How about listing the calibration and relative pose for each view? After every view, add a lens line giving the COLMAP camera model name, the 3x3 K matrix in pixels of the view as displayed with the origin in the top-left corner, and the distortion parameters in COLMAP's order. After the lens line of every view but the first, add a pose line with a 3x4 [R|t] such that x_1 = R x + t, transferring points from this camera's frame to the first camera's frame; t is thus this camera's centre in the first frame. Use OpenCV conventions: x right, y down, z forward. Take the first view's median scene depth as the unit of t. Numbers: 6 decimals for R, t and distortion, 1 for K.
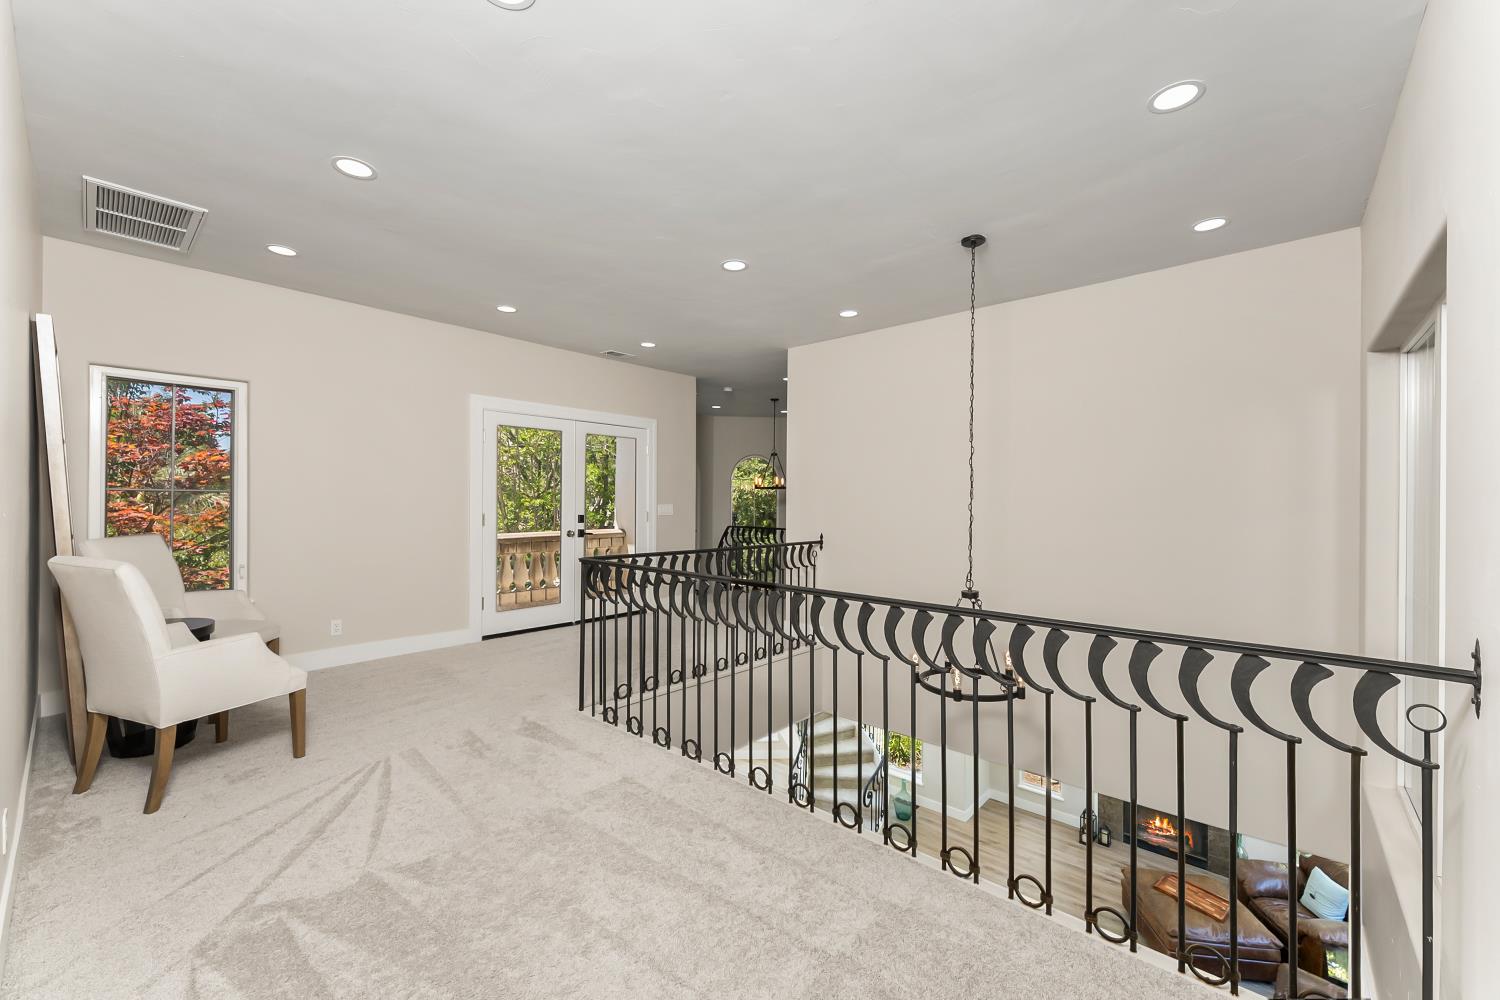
lens RADIAL K [[603.4, 0, 742.5], [0, 603.4, 490.4], [0, 0, 1]] dist [0.004696, -0.001008]
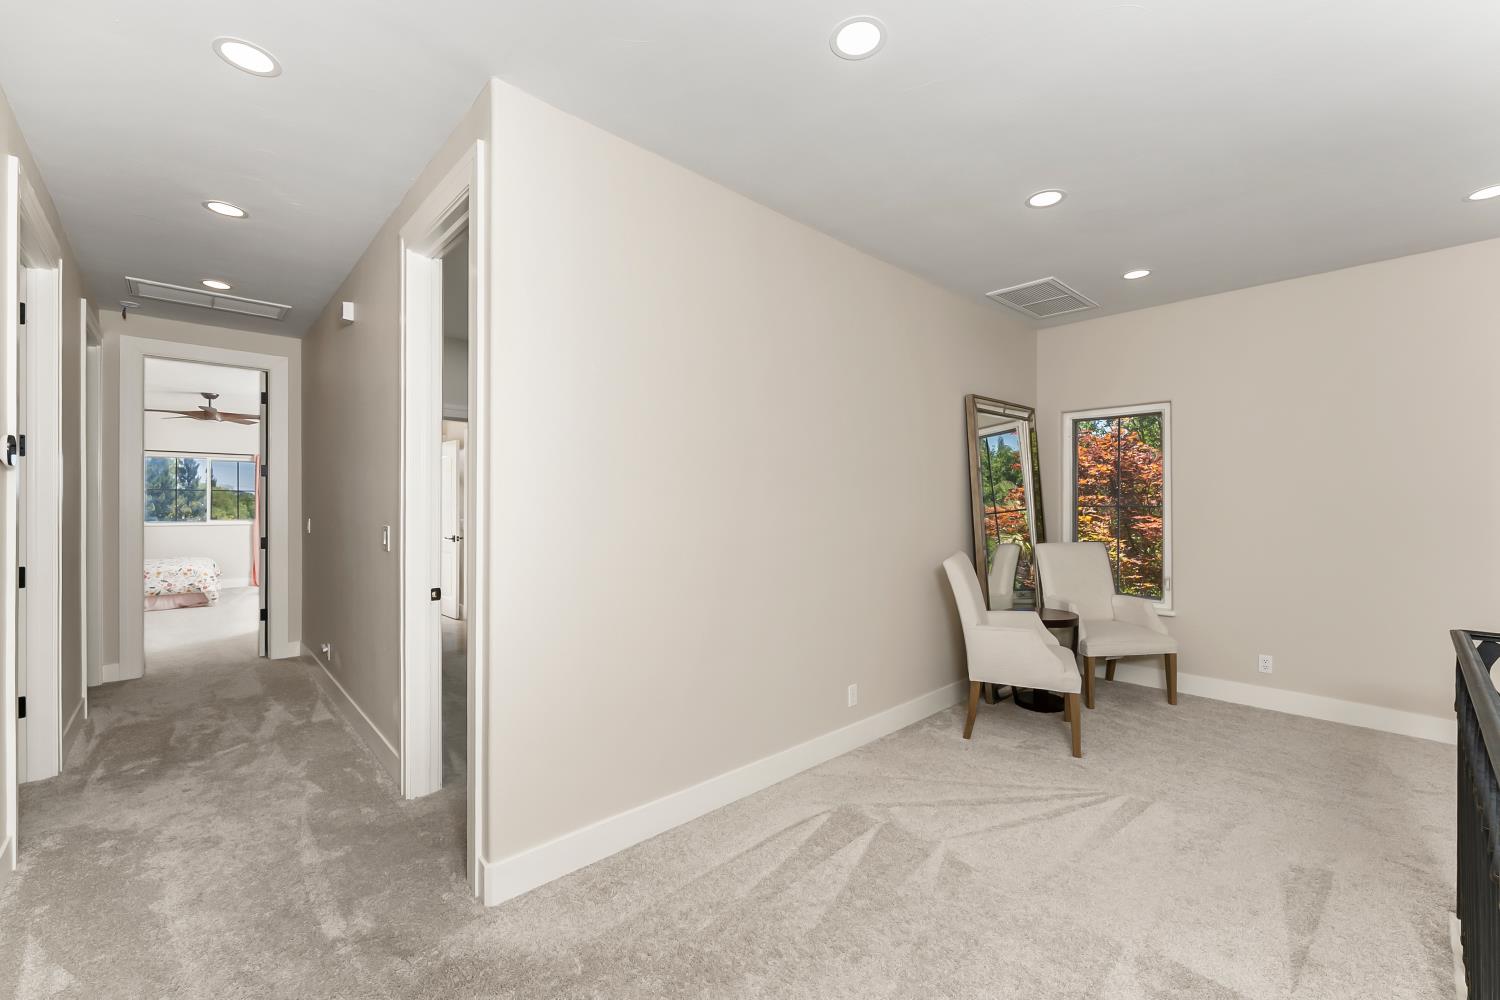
lens RADIAL K [[603.4, 0, 743.9], [0, 603.4, 508.9], [0, 0, 1]] dist [0.004696, -0.001008]
pose [[-0.081259, 0.002634, -0.996690, 0.421763], [0.012456, 0.999921, 0.001627, -0.009888], [0.996615, -0.012282, -0.081285, 0.546269]]
